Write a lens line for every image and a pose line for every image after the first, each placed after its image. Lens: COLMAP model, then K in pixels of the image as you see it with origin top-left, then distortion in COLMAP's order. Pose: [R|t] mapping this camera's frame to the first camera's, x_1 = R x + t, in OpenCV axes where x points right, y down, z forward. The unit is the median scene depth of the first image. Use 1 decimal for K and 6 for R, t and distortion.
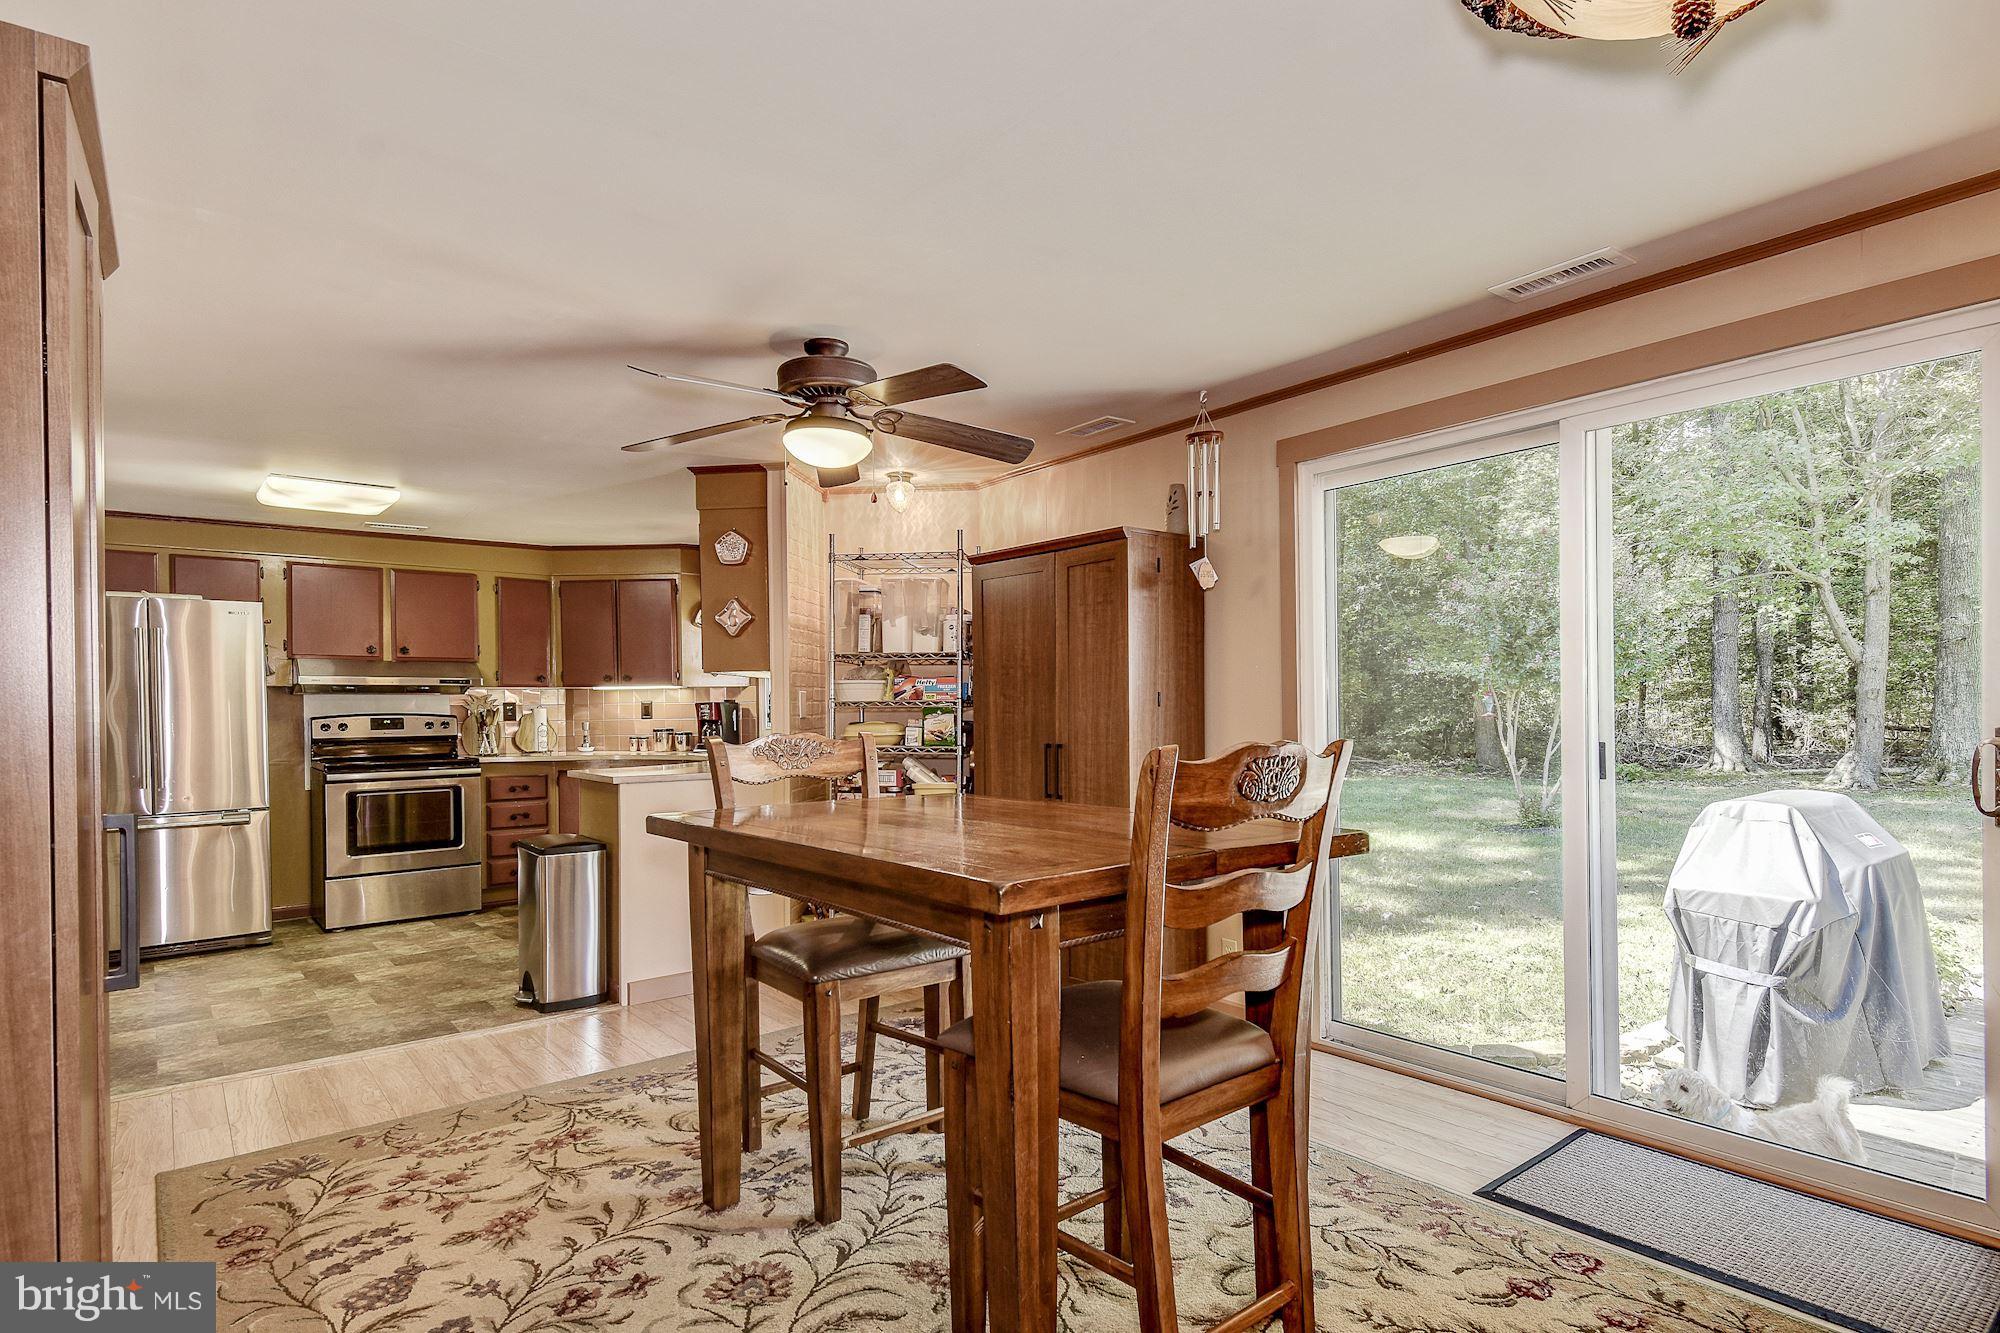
lens RADIAL K [[1012.8, 0, 1024.8], [0, 1012.8, 706.7], [0, 0, 1]] dist [0.002553, 0.000497]
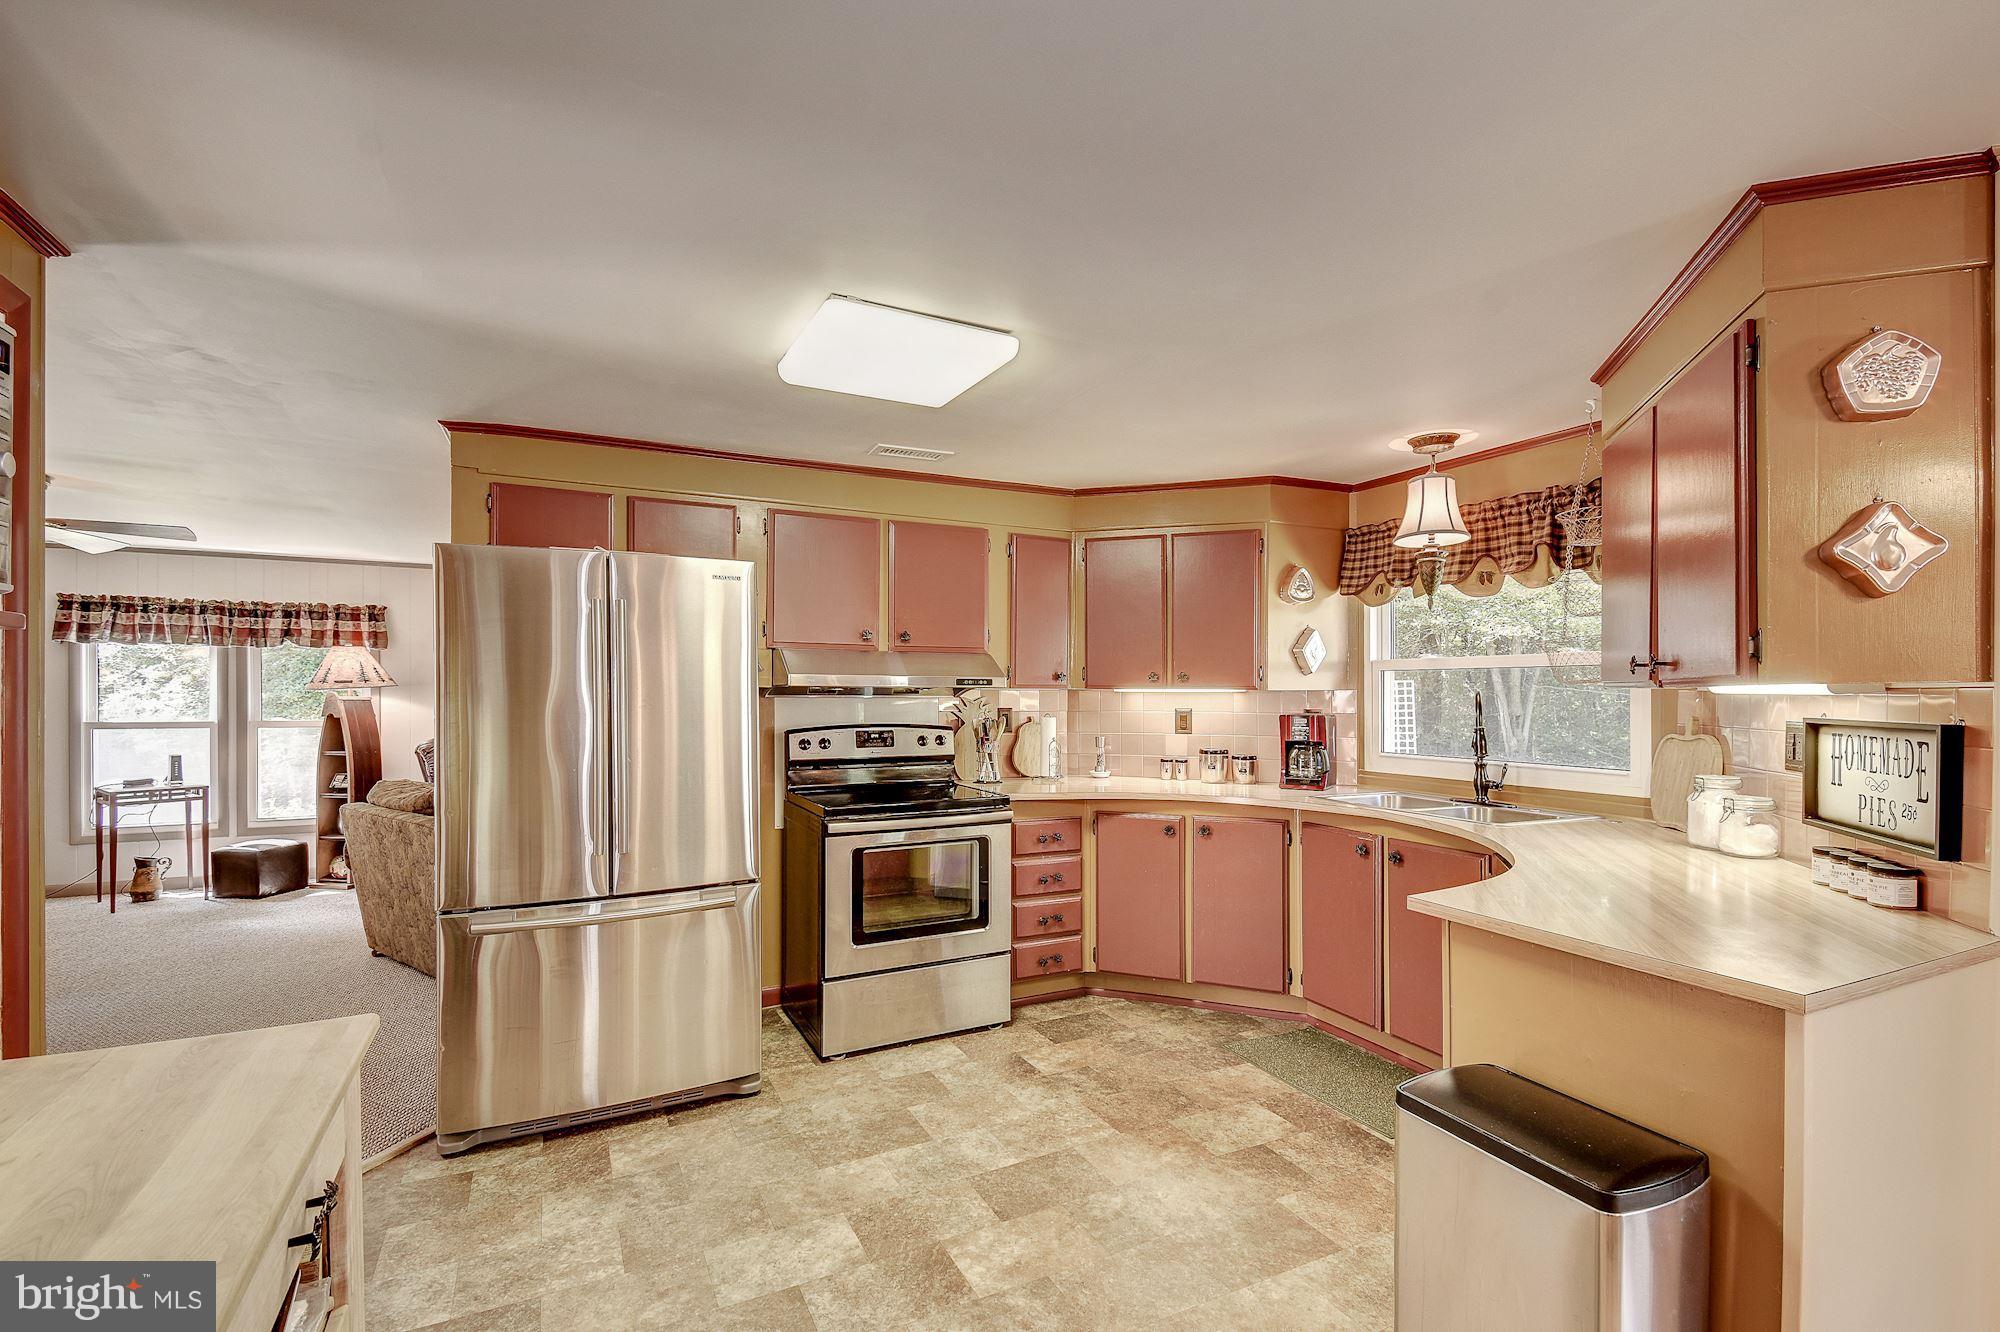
lens RADIAL K [[885.7, 0, 1001.5], [0, 885.7, 695.8], [0, 0, 1]] dist [0.042658, -0.025616]
pose [[0.969985, 0.016328, -0.242618, -0.400261], [-0.015880, 0.999867, 0.003803, -0.018028], [0.242647, 0.000164, 0.970115, 0.423898]]
